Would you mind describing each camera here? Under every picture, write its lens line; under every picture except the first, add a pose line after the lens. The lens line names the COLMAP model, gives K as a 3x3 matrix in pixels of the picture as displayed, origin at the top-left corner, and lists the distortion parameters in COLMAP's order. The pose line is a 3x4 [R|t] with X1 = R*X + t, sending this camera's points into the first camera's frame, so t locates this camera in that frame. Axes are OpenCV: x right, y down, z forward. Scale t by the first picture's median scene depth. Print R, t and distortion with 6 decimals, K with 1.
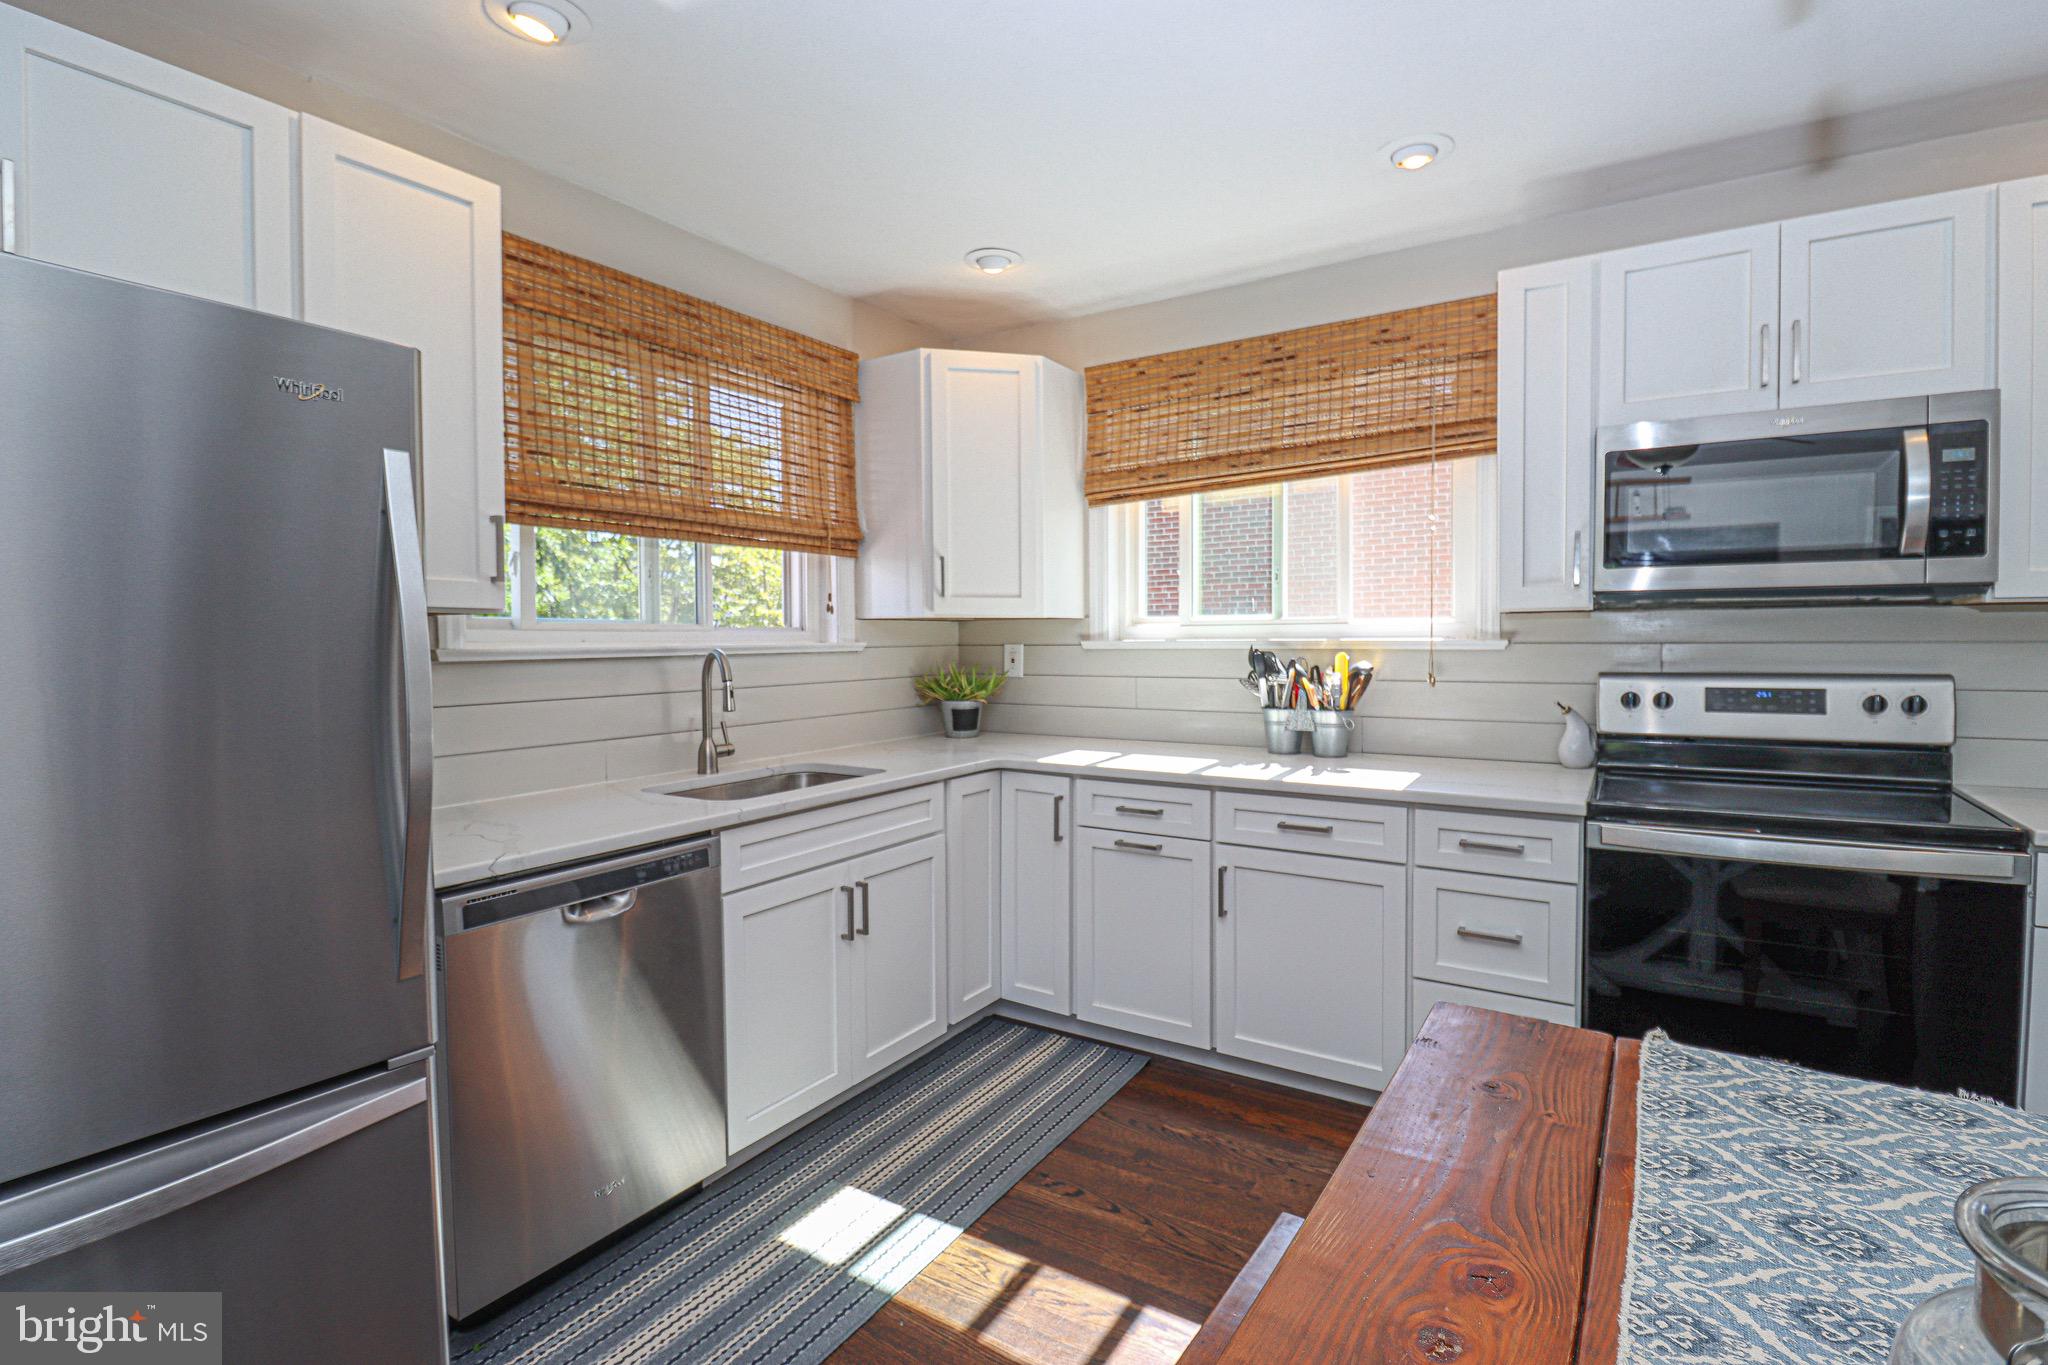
lens RADIAL K [[961.4, 0, 1032.8], [0, 961.4, 674.2], [0, 0, 1]] dist [-0.000033, -0.011769]
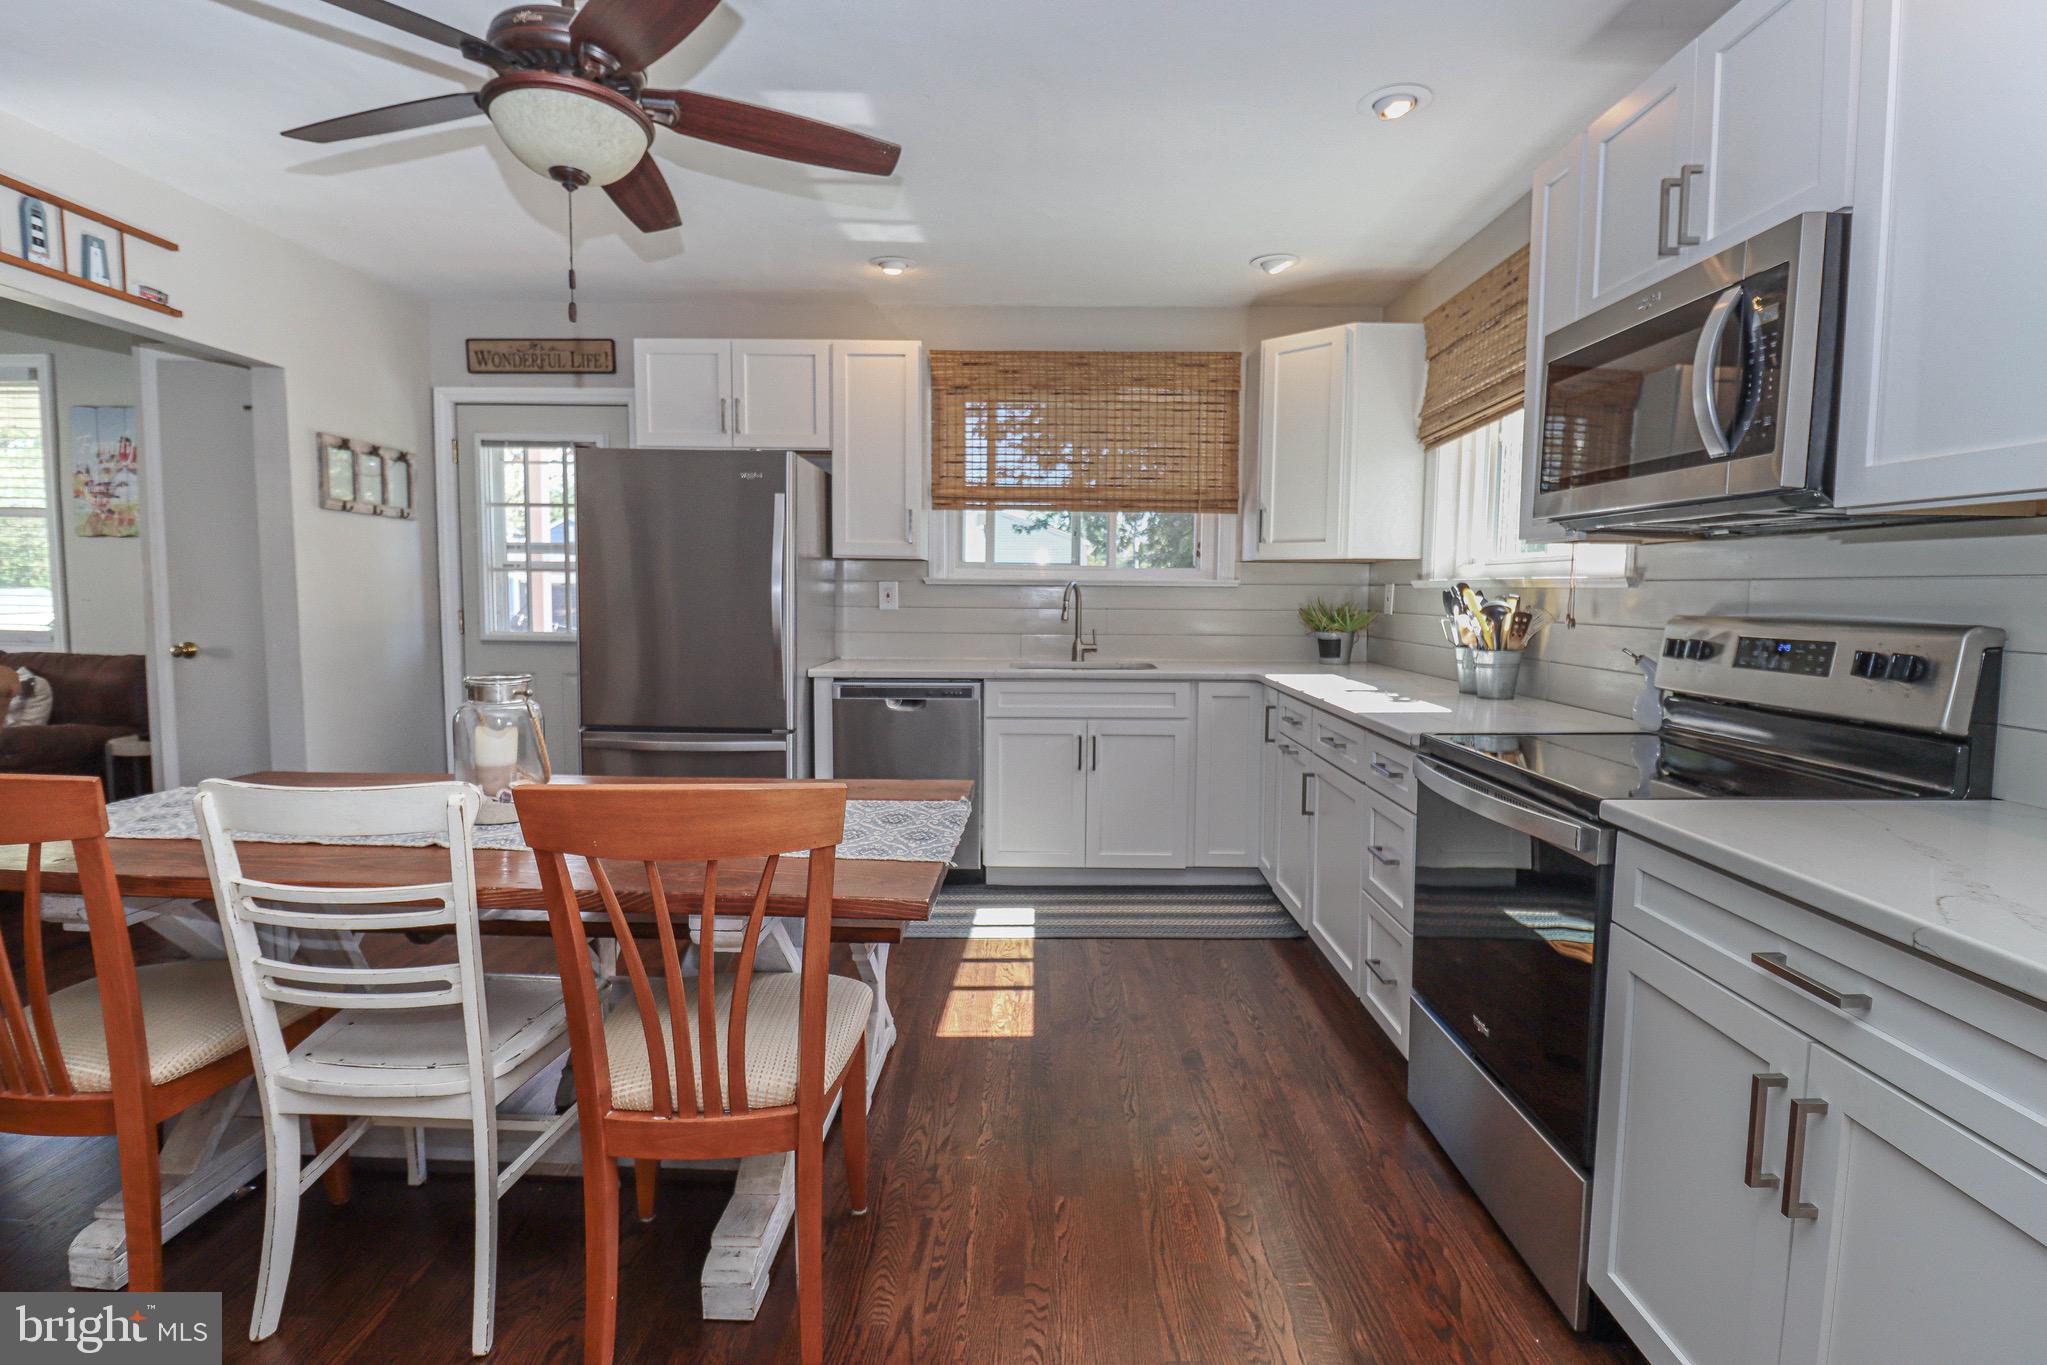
lens RADIAL K [[993.0, 0, 1033.0], [0, 993.0, 677.6], [0, 0, 1]] dist [-0.000792, -0.012206]
pose [[0.525878, 0.087707, -0.846026, 0.971444], [-0.046790, 0.996146, 0.074186, 0.013288], [0.849272, 0.000573, 0.527955, 0.087577]]
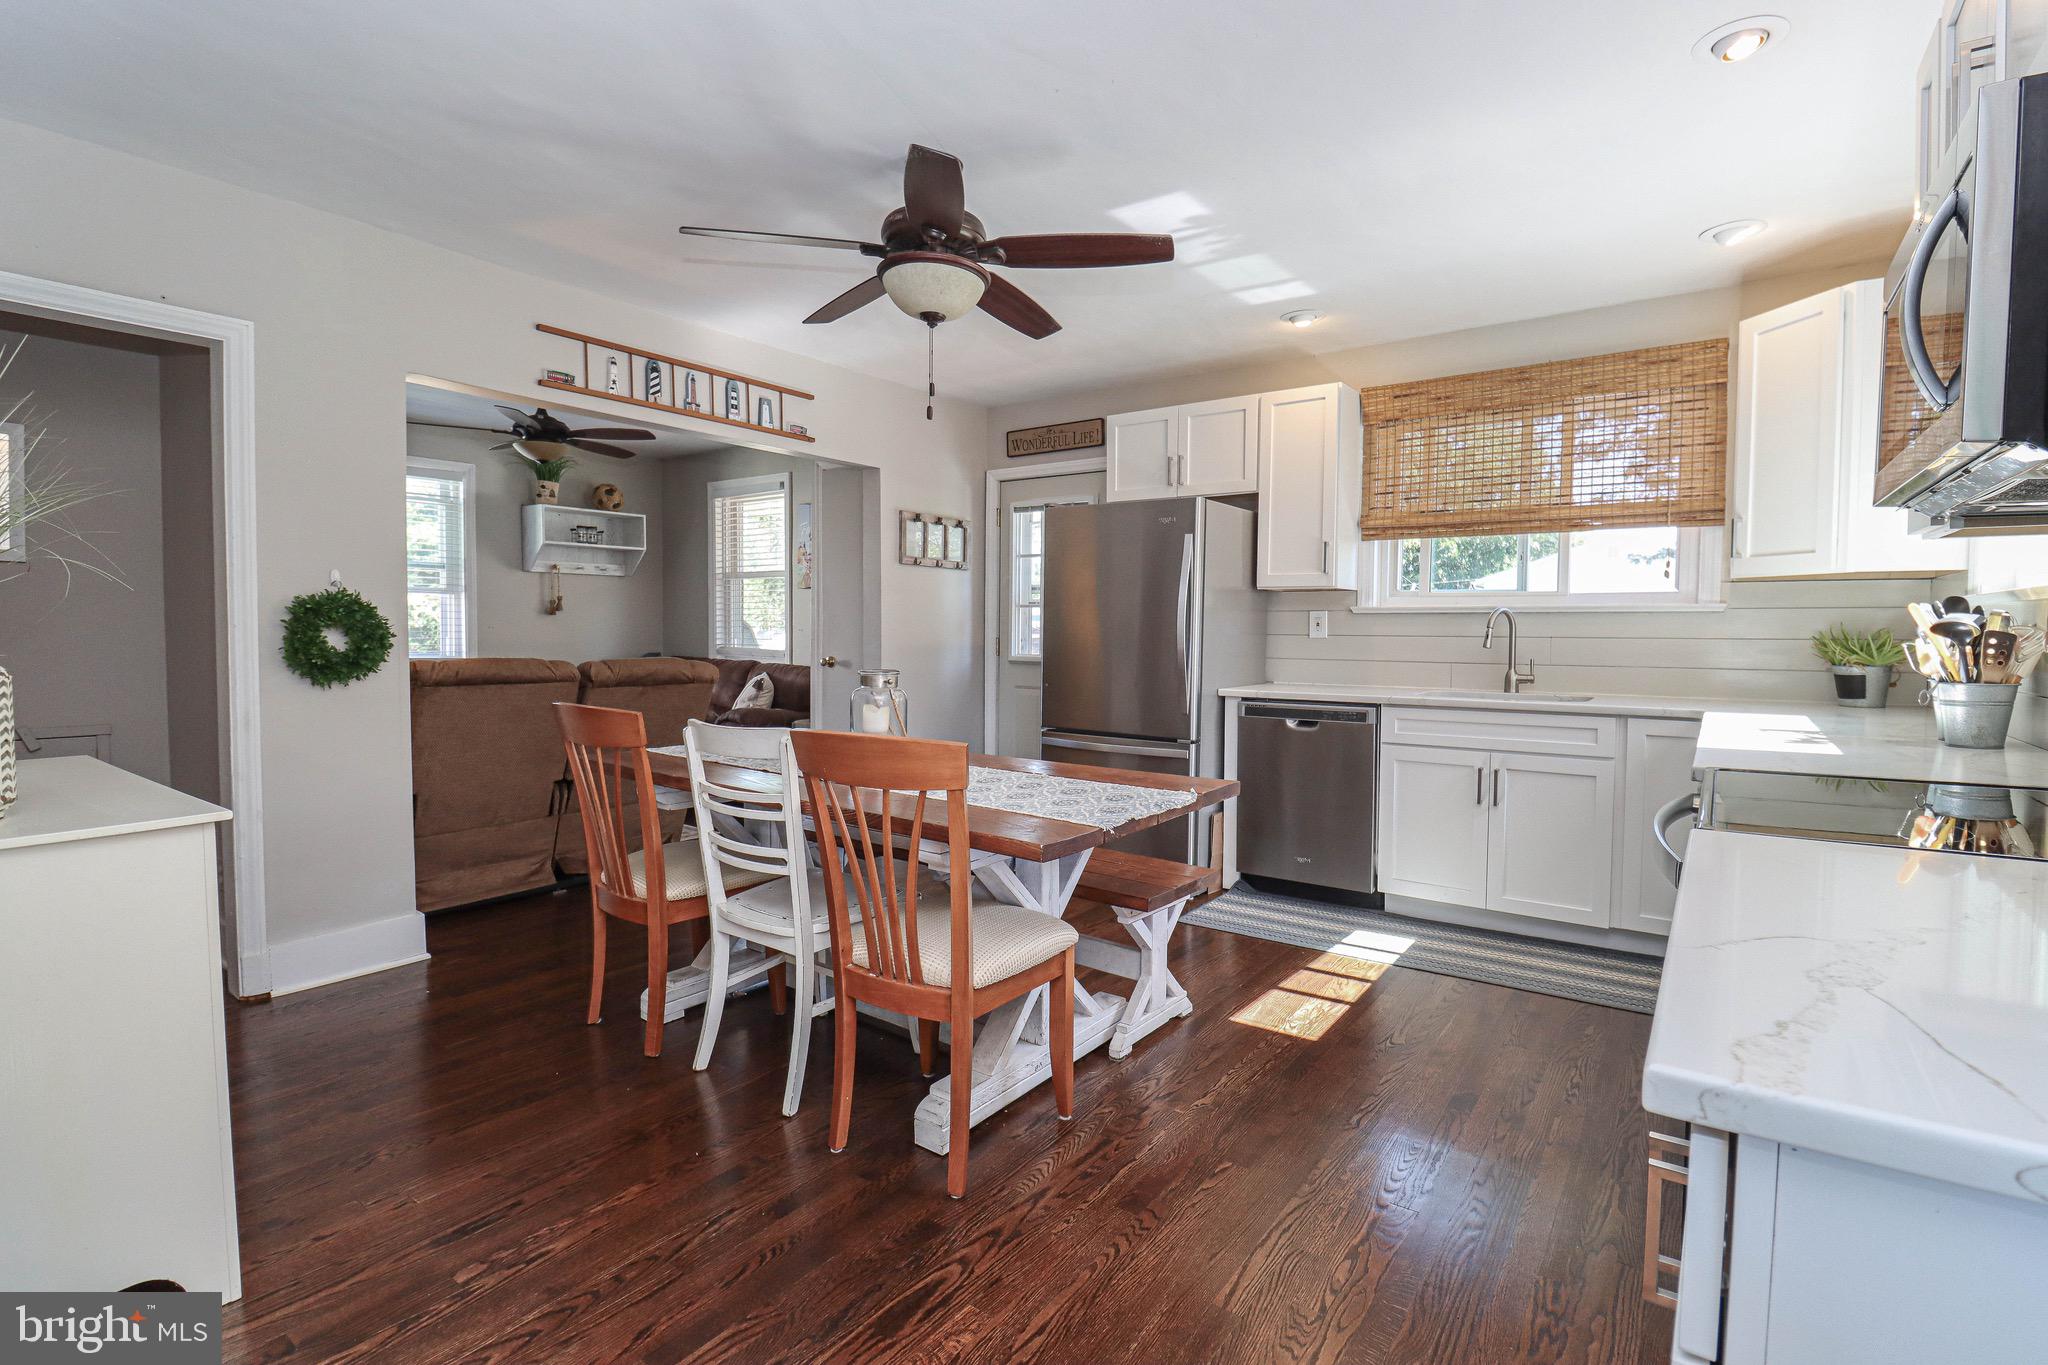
lens RADIAL K [[961.4, 0, 1032.8], [0, 961.4, 674.2], [0, 0, 1]] dist [-0.000033, -0.011769]
pose [[-0.068244, 0.055114, -0.996145, 1.146676], [-0.045390, 0.997268, 0.058286, 0.022230], [0.996636, 0.049193, -0.065556, 0.363351]]
